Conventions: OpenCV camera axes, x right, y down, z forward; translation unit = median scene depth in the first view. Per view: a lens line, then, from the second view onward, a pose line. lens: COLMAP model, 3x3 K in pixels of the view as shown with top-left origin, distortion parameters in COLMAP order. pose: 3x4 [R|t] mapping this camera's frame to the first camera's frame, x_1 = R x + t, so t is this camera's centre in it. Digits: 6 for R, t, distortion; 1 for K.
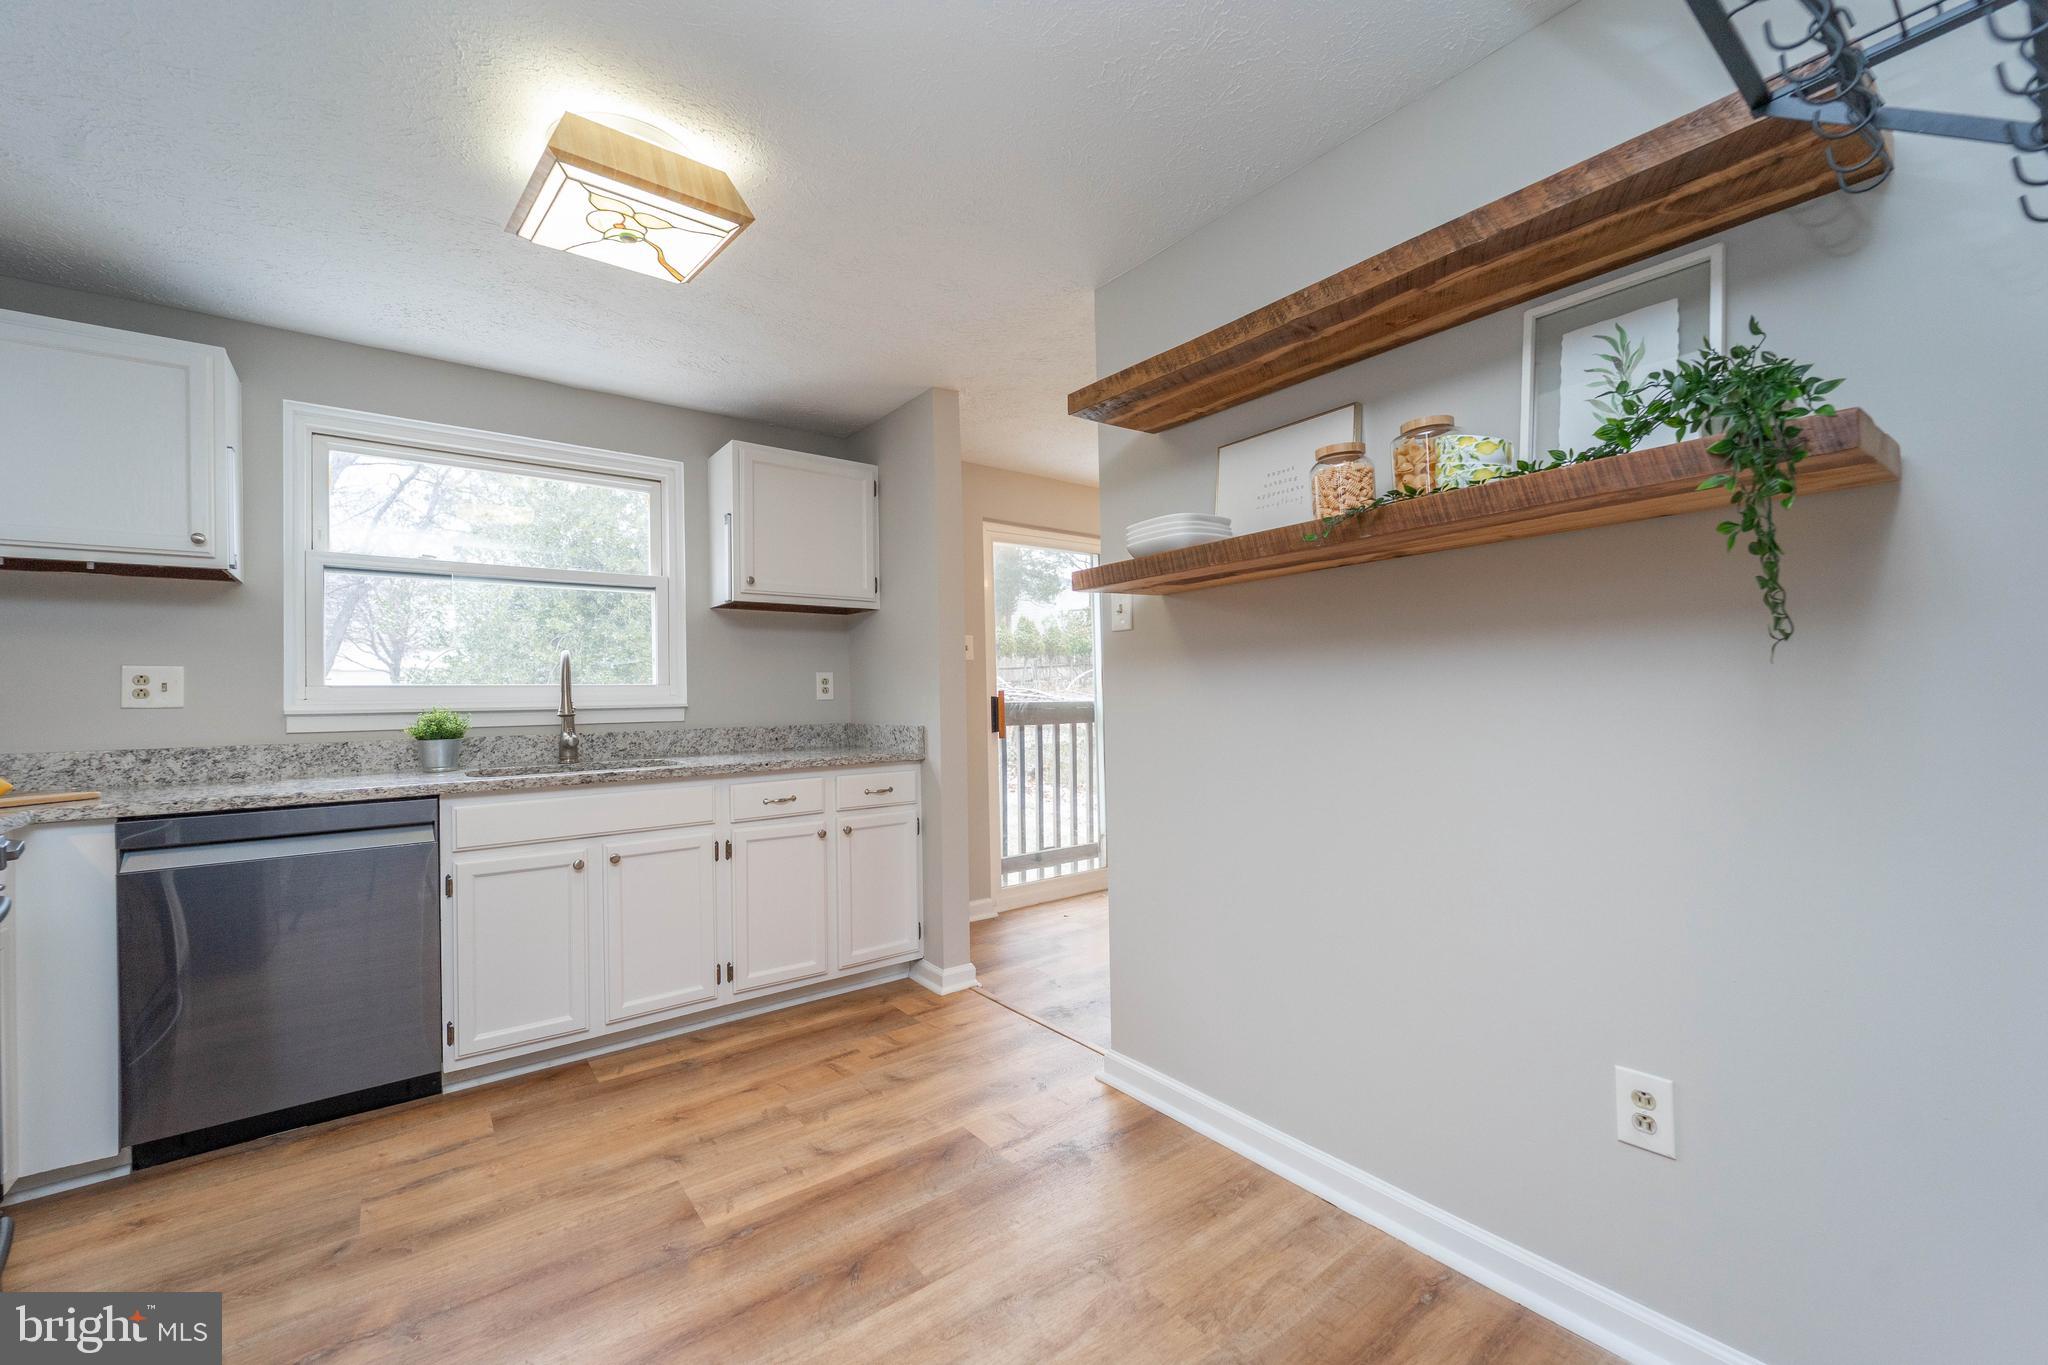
lens RADIAL K [[819.5, 0, 1031.8], [0, 819.5, 692.6], [0, 0, 1]] dist [-0.000028, -0.000125]
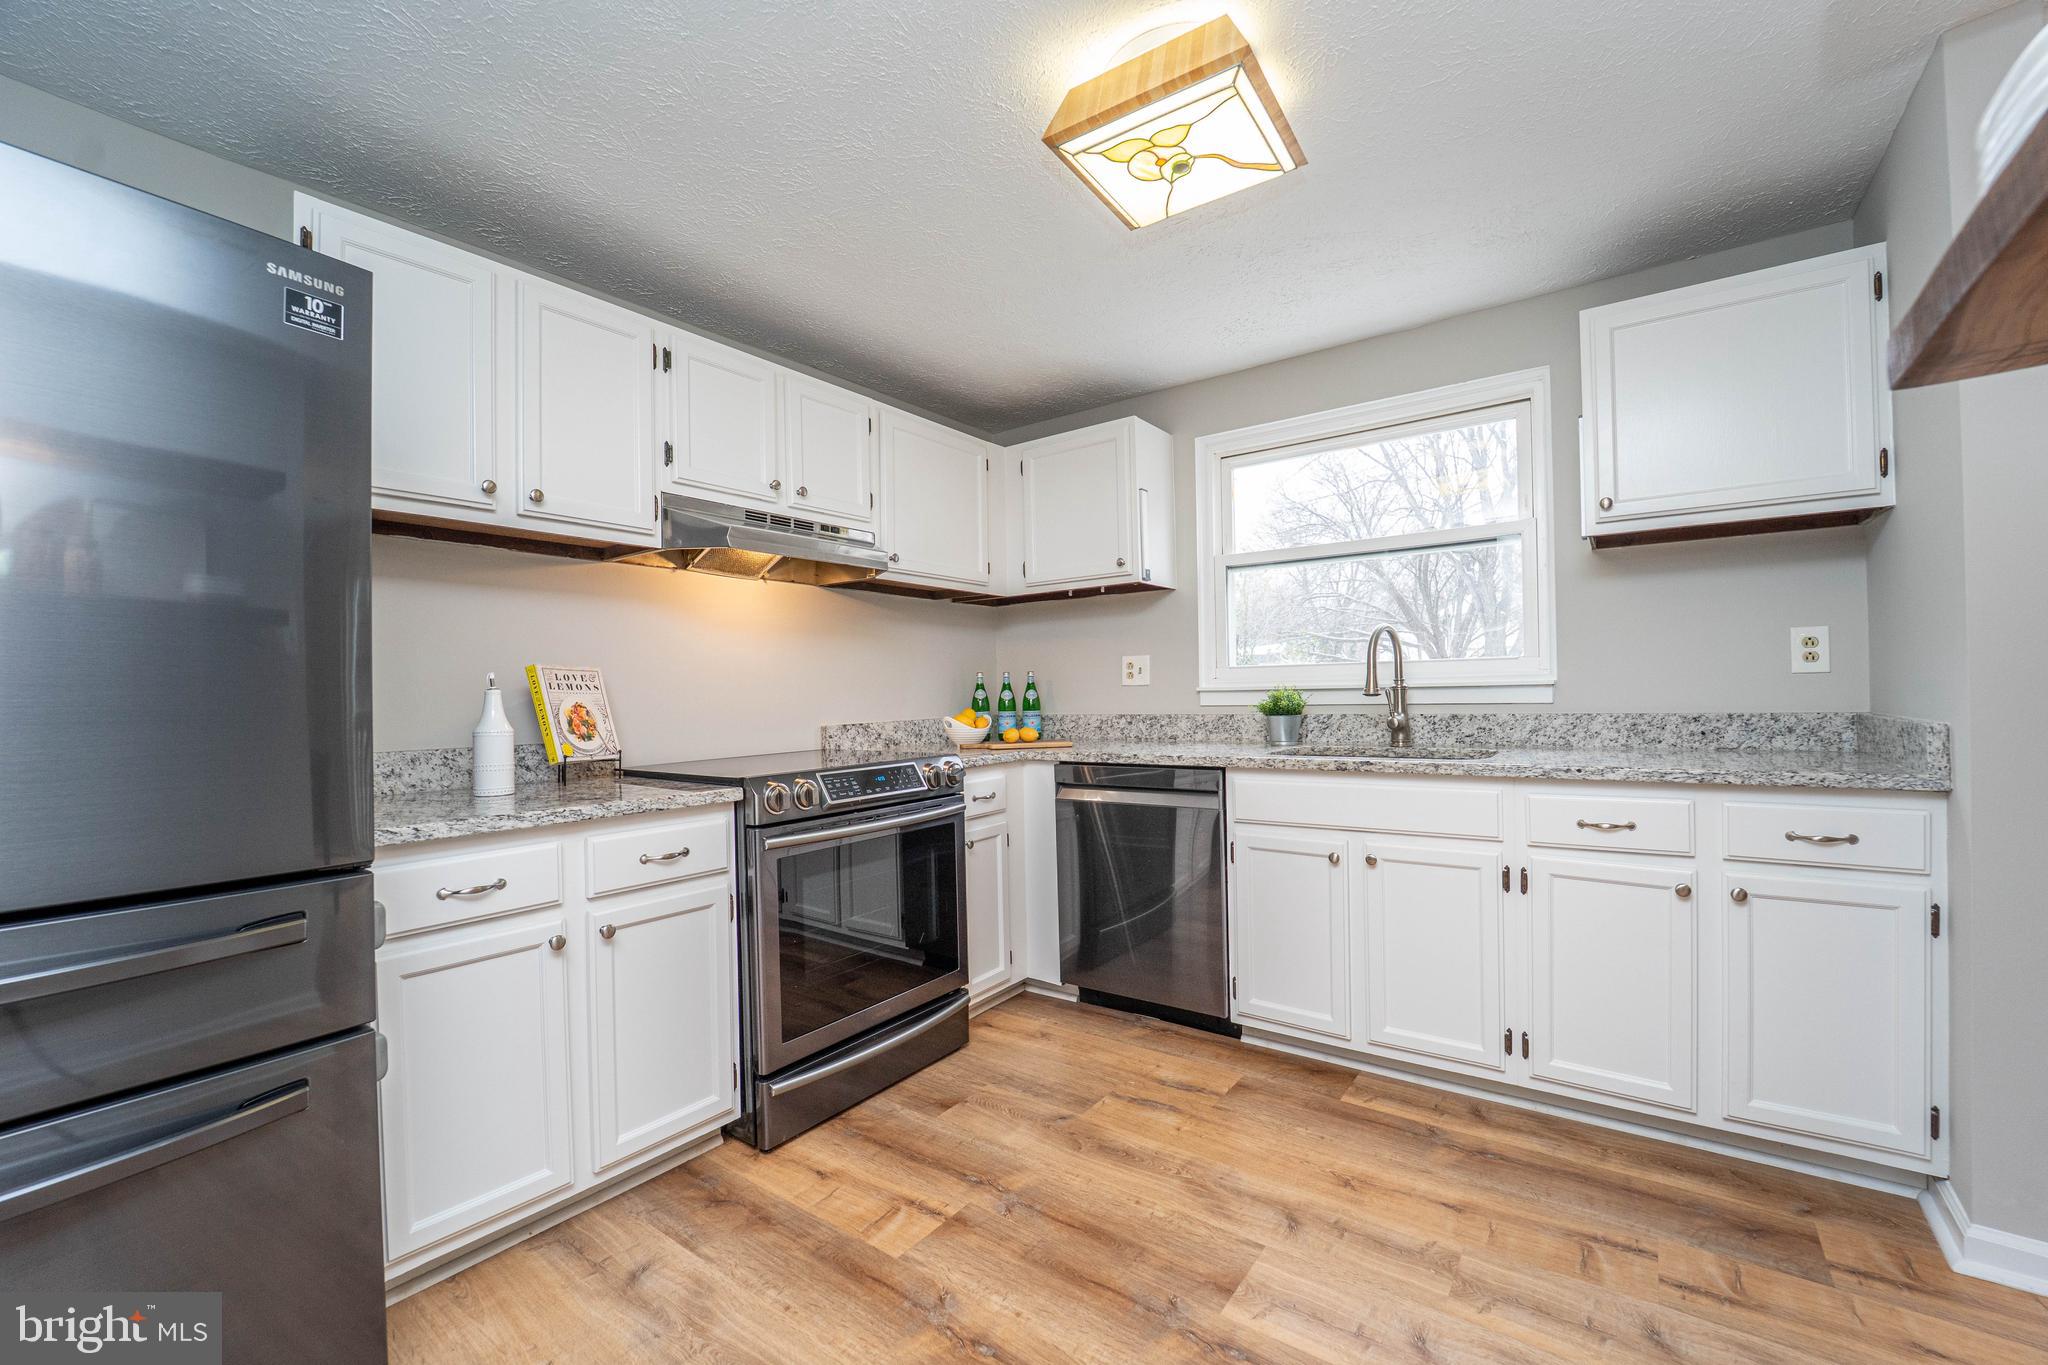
lens RADIAL K [[831.5, 0, 1028.5], [0, 831.5, 694.4], [0, 0, 1]] dist [-0.002012, -0.007198]
pose [[0.280638, 0.016225, -0.959676, 0.241030], [0.023313, 0.999447, 0.023715, -0.004071], [0.959530, -0.029028, 0.280105, 0.406215]]
